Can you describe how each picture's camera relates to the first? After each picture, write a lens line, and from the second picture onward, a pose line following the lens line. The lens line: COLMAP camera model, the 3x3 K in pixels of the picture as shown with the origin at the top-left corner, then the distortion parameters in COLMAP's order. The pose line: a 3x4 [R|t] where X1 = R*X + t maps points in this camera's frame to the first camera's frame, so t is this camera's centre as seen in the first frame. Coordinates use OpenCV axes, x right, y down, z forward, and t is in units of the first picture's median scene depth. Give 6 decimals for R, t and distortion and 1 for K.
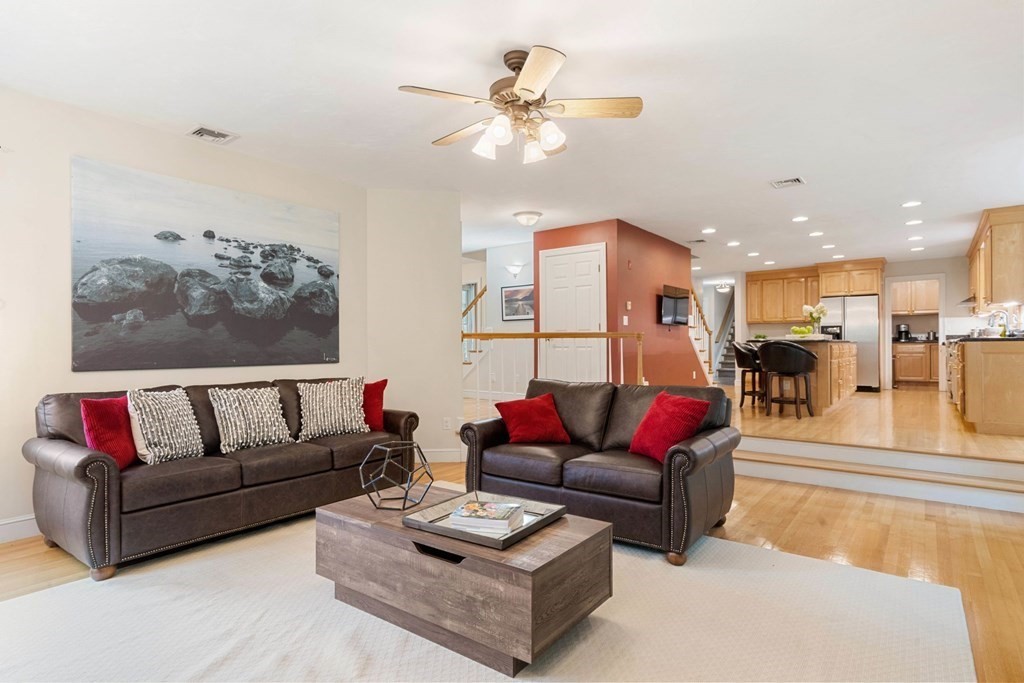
lens RADIAL K [[535.6, 0, 510.1], [0, 535.6, 344.8], [0, 0, 1]] dist [0.003942, 0.000739]
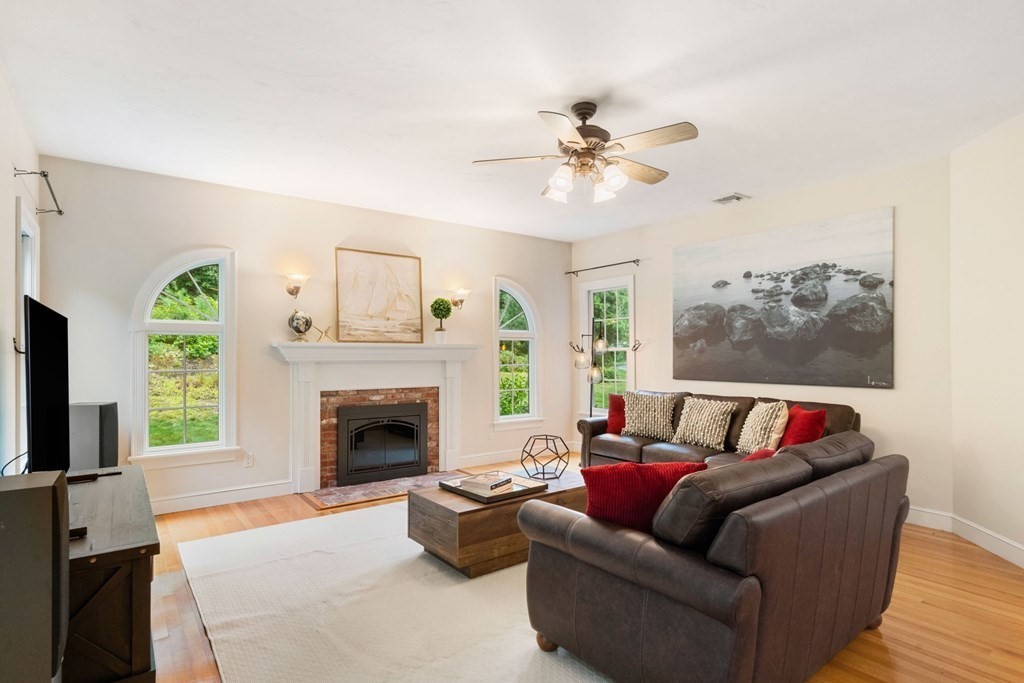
lens RADIAL K [[509.9, 0, 507.1], [0, 509.9, 352.0], [0, 0, 1]] dist [0.004407, 0.001868]
pose [[-0.257094, 0.003335, -0.966381, 0.673721], [0.005745, 0.999982, 0.001923, -0.031465], [0.966369, -0.005057, -0.257108, 0.721401]]
